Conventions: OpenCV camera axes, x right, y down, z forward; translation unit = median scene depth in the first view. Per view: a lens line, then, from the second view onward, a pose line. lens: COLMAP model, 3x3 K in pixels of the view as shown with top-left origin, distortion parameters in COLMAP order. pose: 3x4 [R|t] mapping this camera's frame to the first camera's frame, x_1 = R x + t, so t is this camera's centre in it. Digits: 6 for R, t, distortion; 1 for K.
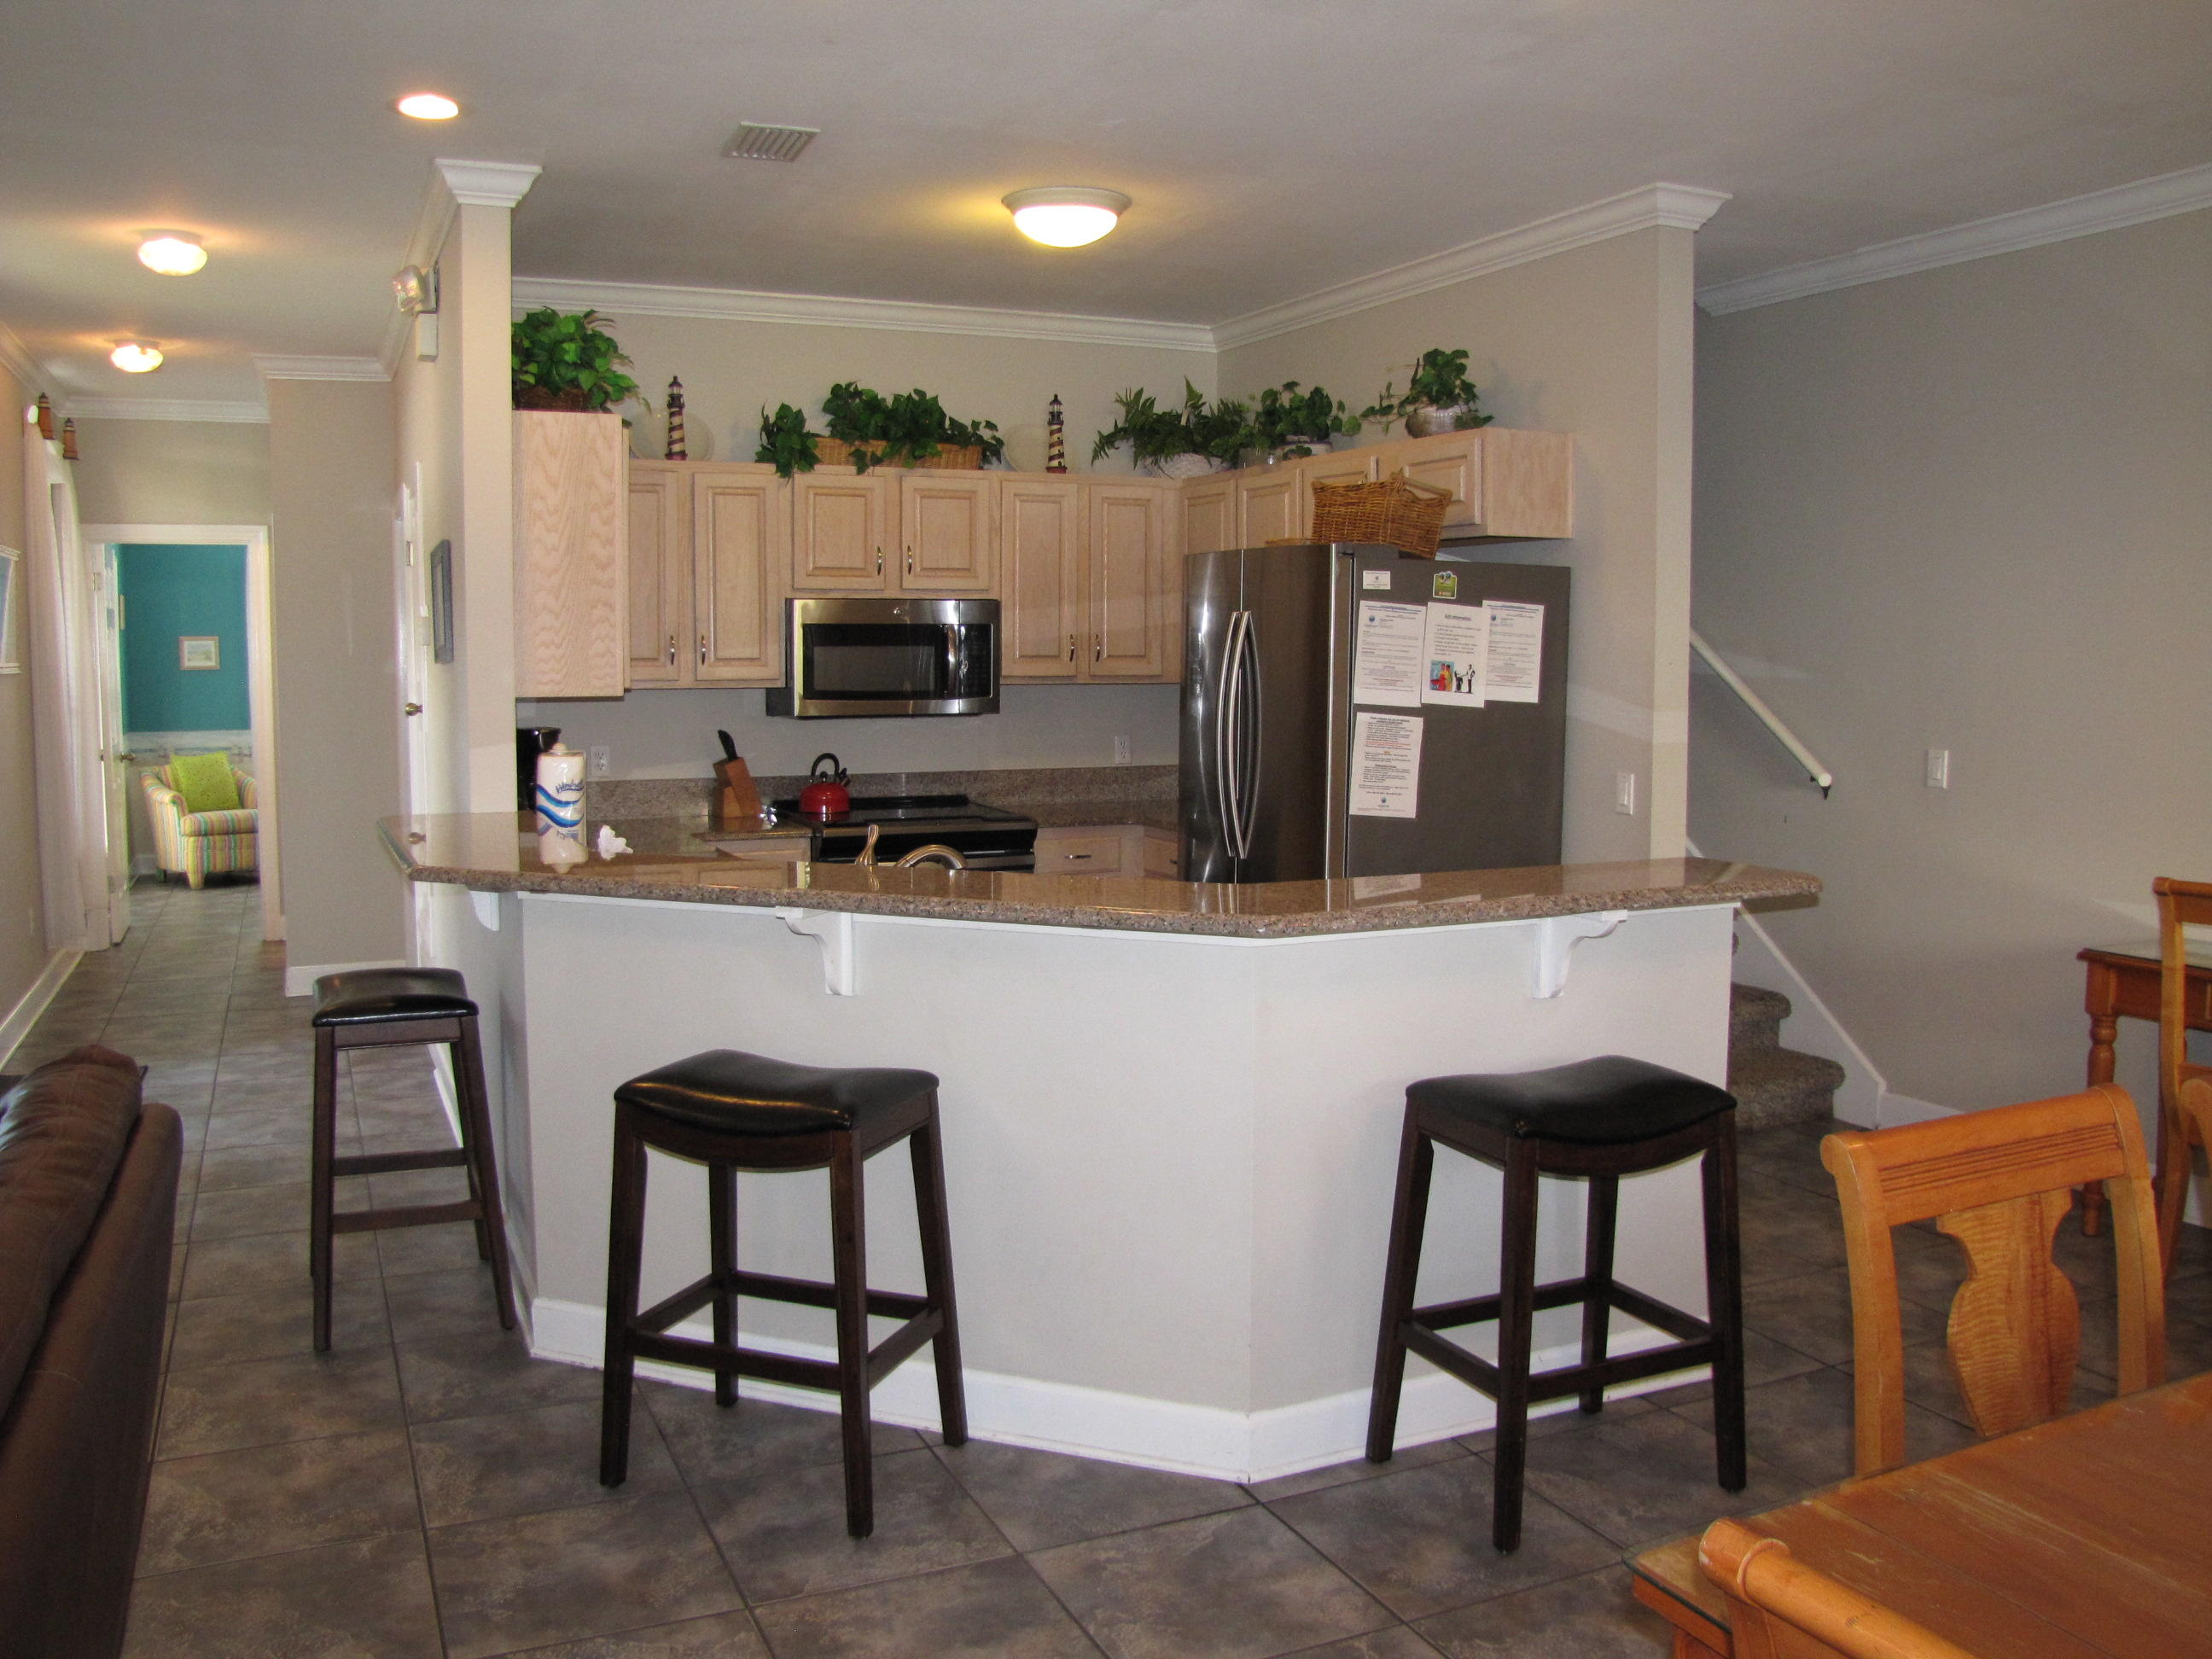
lens RADIAL K [[1840.0, 0, 1082.6], [0, 1840.0, 831.6], [0, 0, 1]] dist [-0.185792, 0.172059]
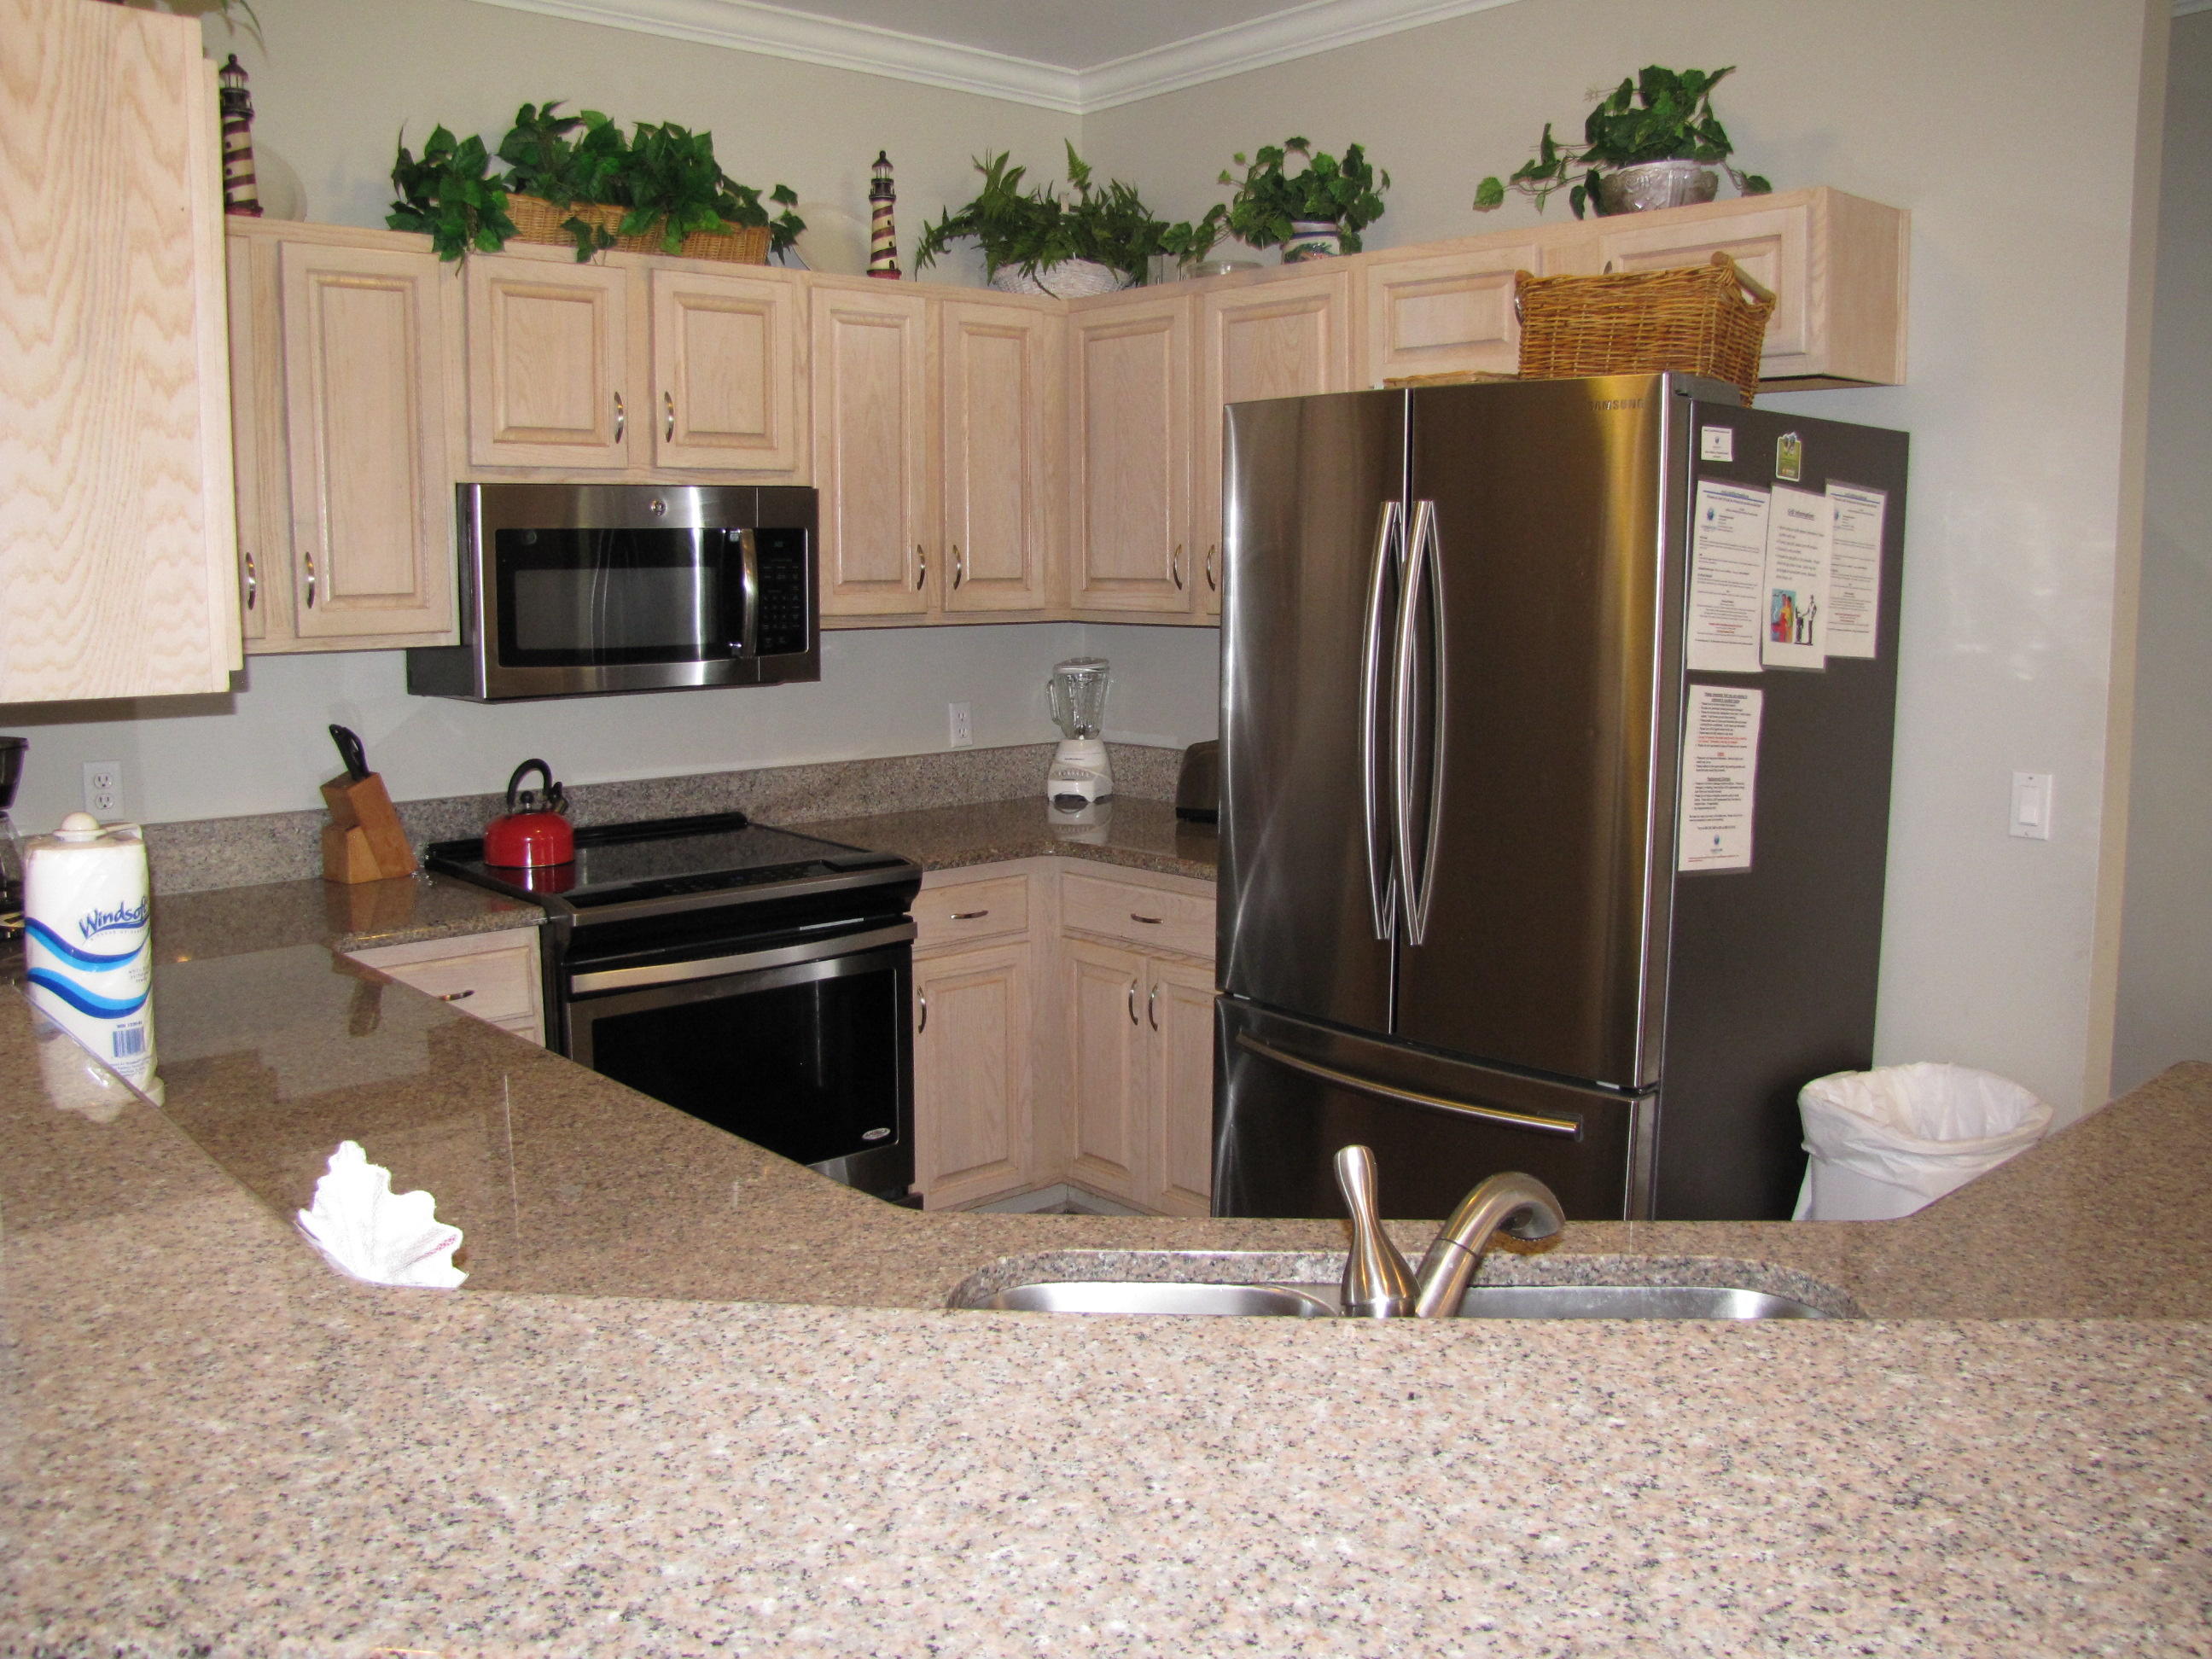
lens RADIAL K [[1833.6, 0, 1089.9], [0, 1833.6, 814.9], [0, 0, 1]] dist [-0.176509, 0.144551]
pose [[0.952739, -0.047539, 0.300048, -0.182605], [0.036208, 0.998409, 0.043216, -0.055307], [-0.301625, -0.030309, 0.952945, 0.530297]]
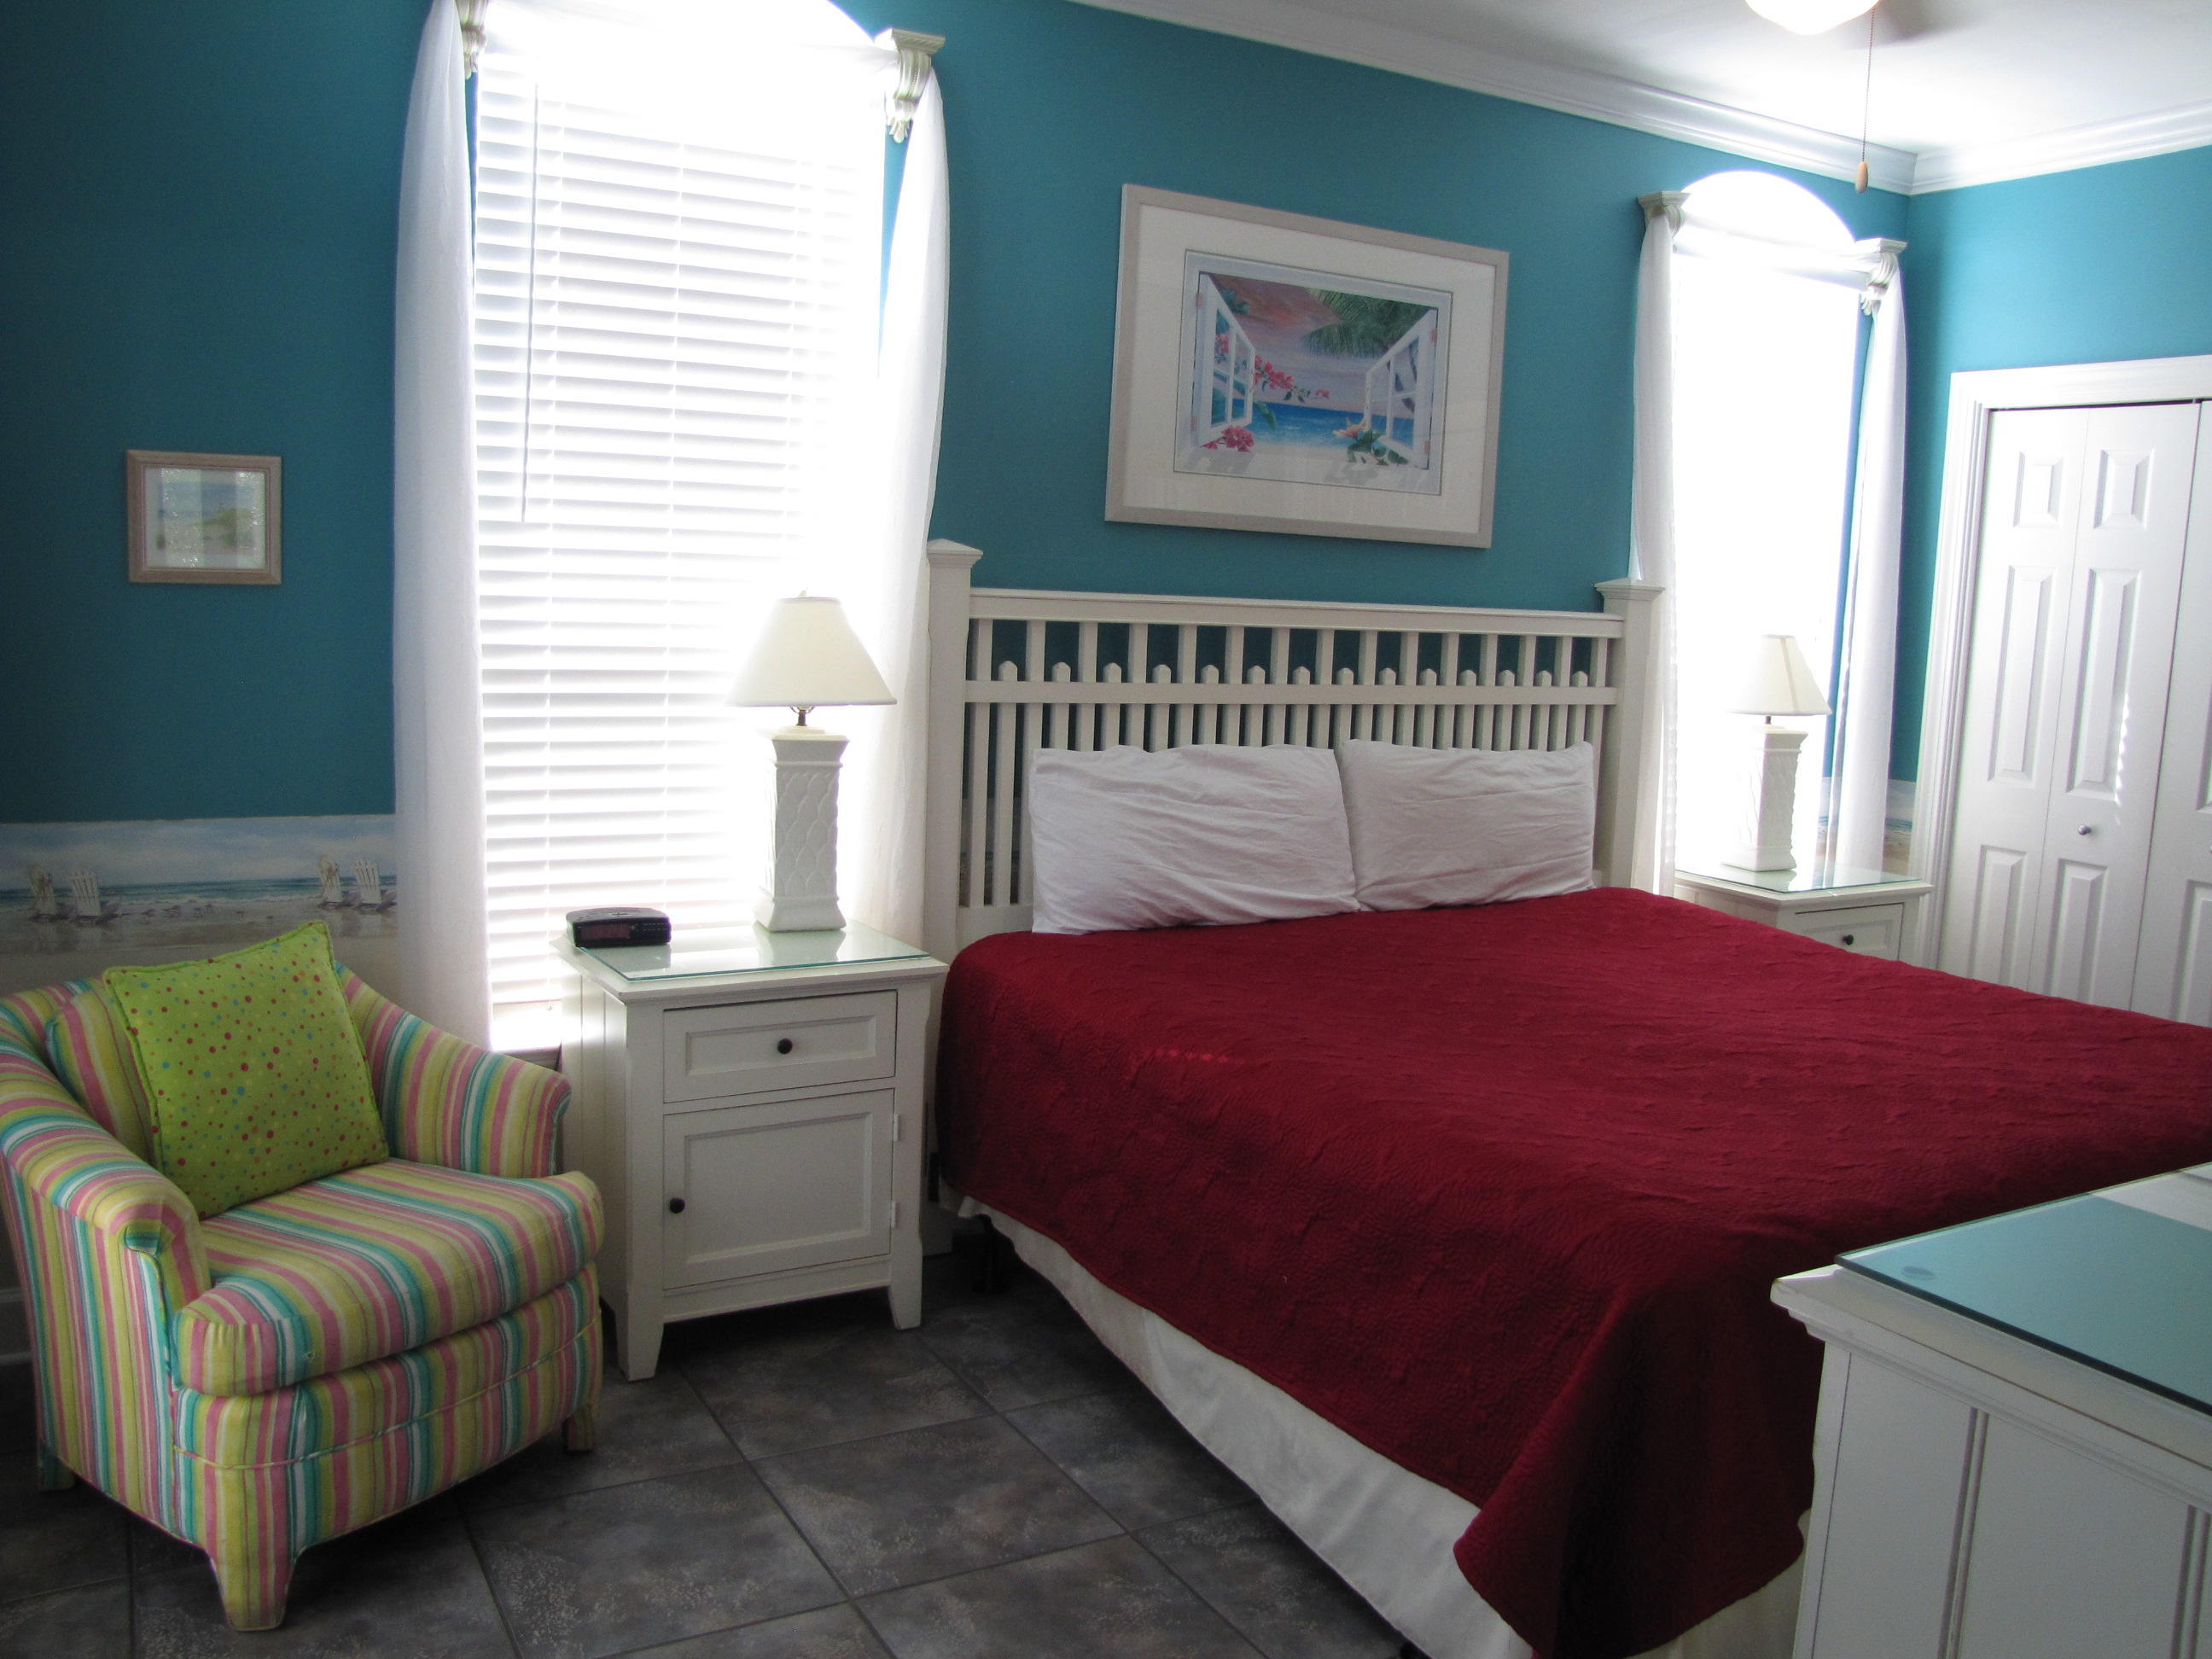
lens RADIAL K [[1833.6, 0, 1089.9], [0, 1833.6, 814.9], [0, 0, 1]] dist [-0.176509, 0.144551]
pose [[0.994813, 0.026830, 0.098120, -0.938474], [-0.030427, 0.998912, 0.035346, -0.168889], [-0.097065, -0.038148, 0.994547, 1.741525]]
